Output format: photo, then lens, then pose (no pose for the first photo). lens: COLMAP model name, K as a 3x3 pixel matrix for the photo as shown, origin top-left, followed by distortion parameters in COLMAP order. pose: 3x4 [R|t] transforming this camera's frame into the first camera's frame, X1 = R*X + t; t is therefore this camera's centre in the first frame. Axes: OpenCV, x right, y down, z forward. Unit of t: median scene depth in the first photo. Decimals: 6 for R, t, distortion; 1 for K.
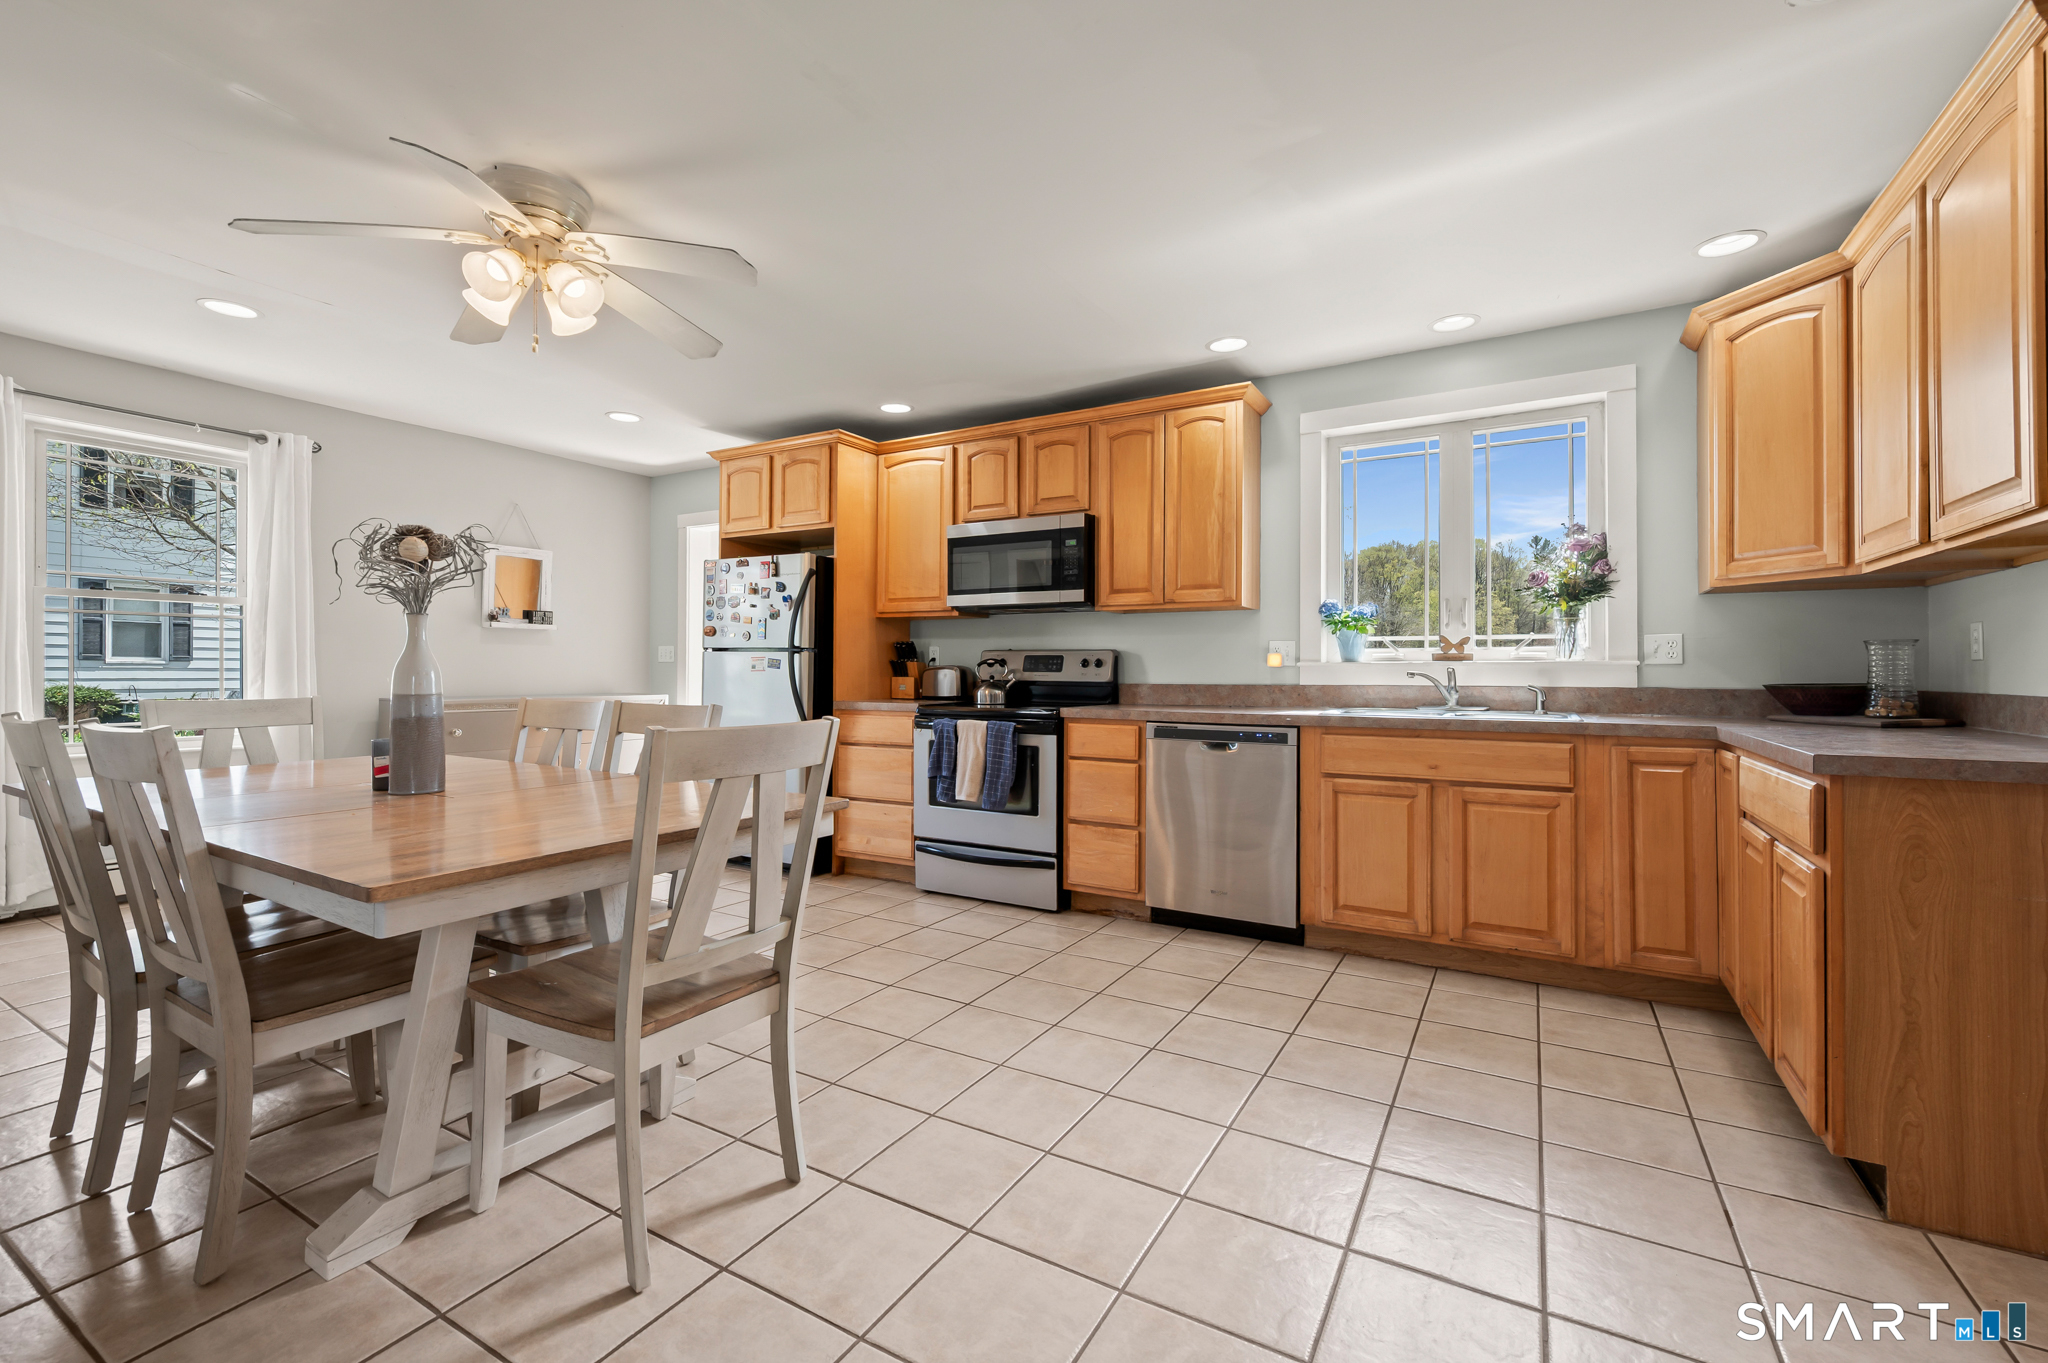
lens RADIAL K [[832.1, 0, 991.1], [0, 832.1, 662.6], [0, 0, 1]] dist [0.004342, -0.000084]
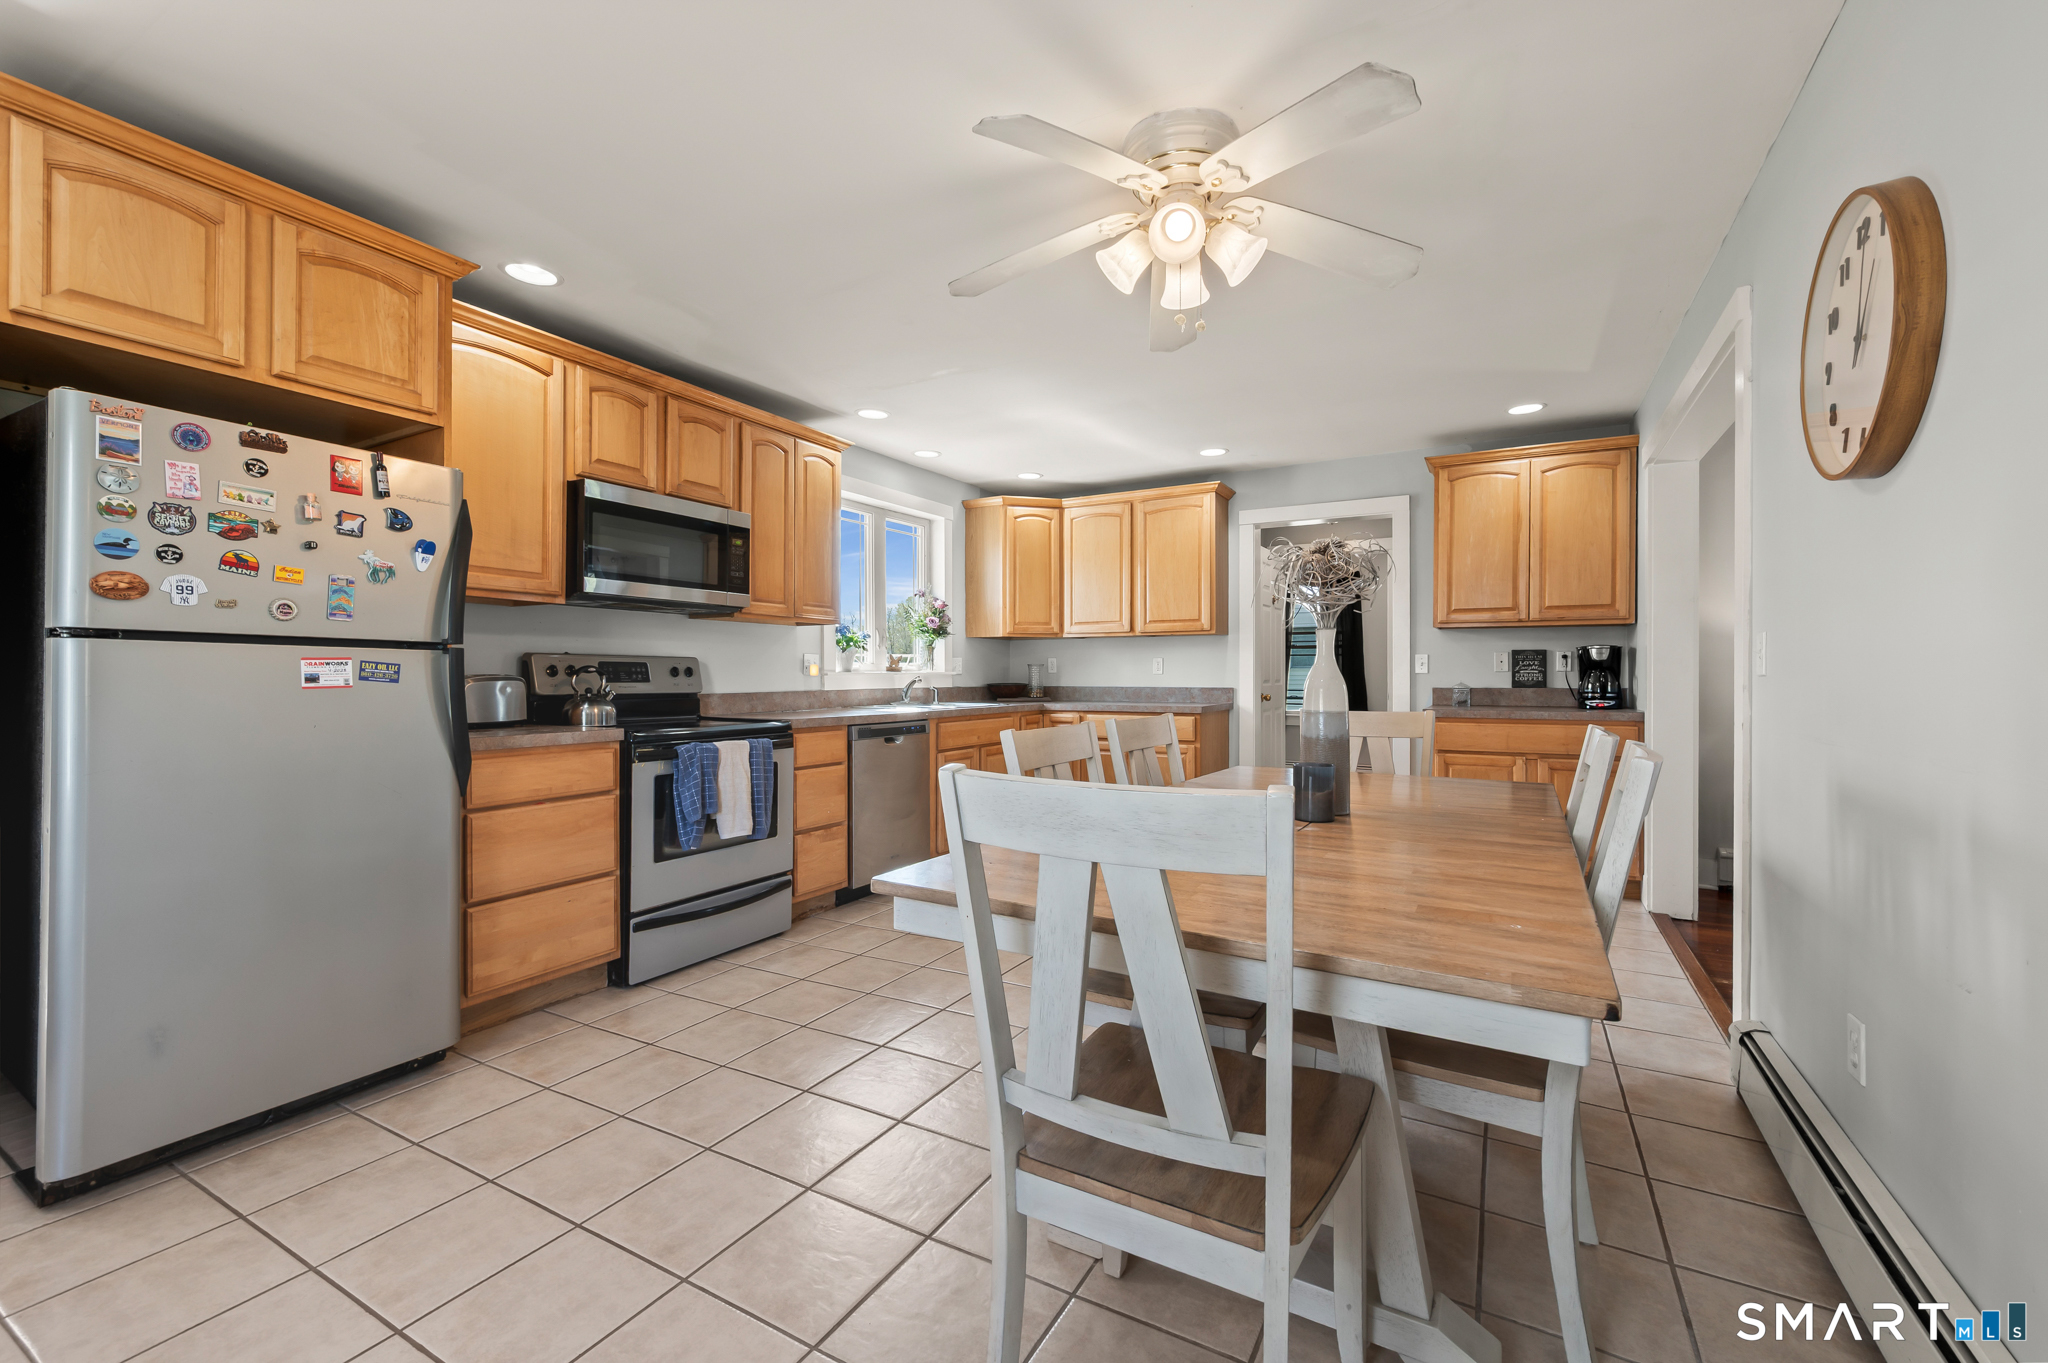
lens RADIAL K [[832.1, 0, 1036.1], [0, 832.1, 675.7], [0, 0, 1]] dist [0.004342, -0.000084]
pose [[-0.004883, -0.003150, 0.999983, -0.887191], [-0.008897, 0.999956, 0.003106, -0.001785], [-0.999948, -0.008881, -0.004911, 0.715911]]
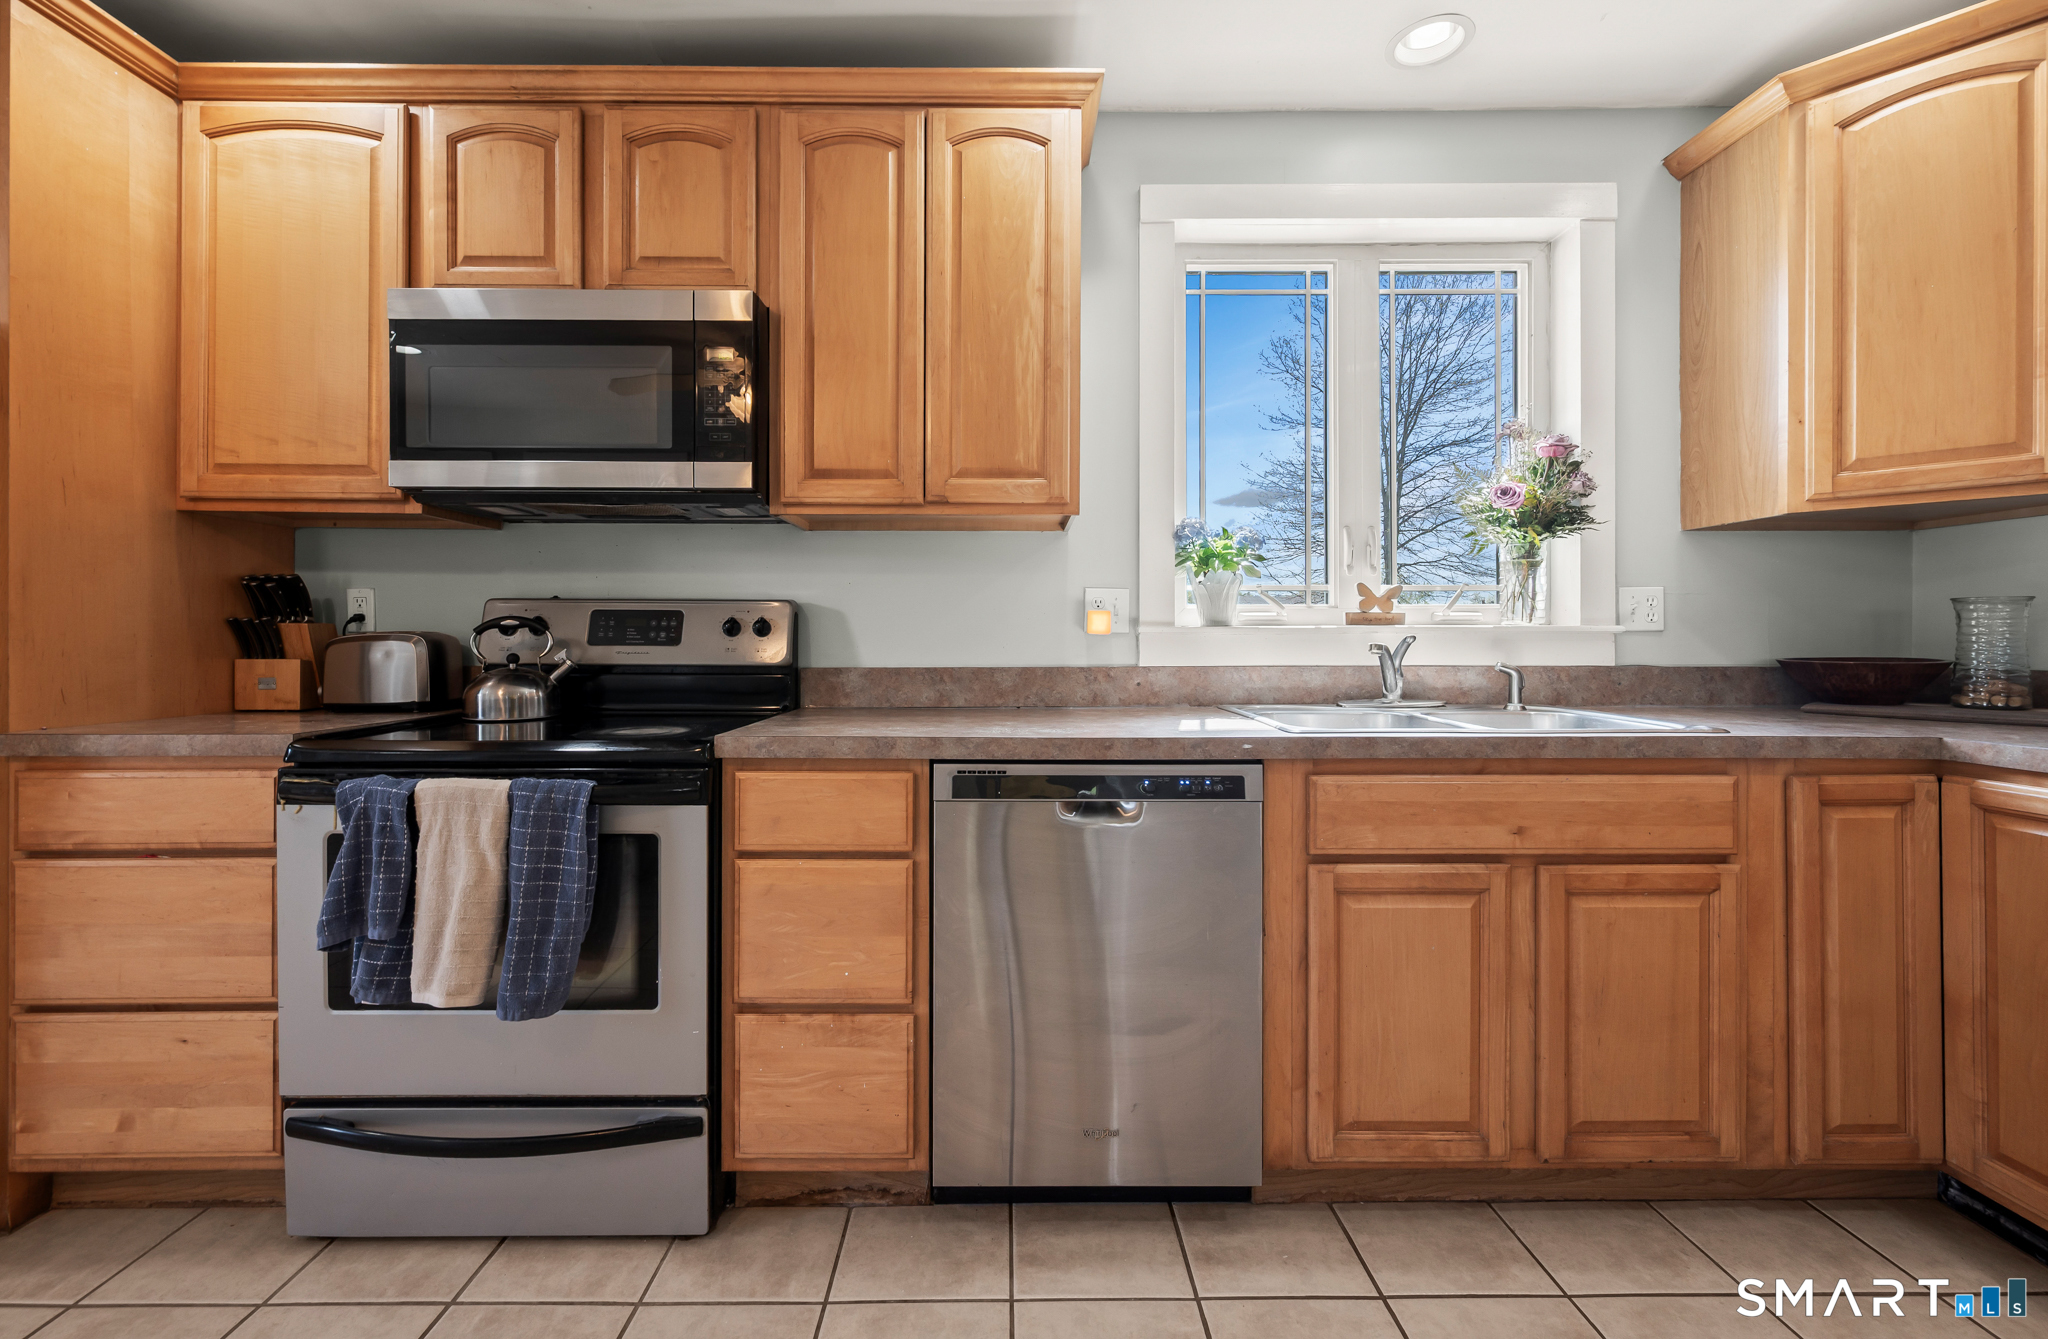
lens RADIAL K [[858.4, 0, 976.9], [0, 858.4, 639.8], [0, 0, 1]] dist [-0.000128, 0.000091]
pose [[0.866214, -0.003791, 0.499659, -0.015886], [-0.002614, 0.999923, 0.012118, 0.001903], [-0.499667, -0.011803, 0.866137, 0.568154]]
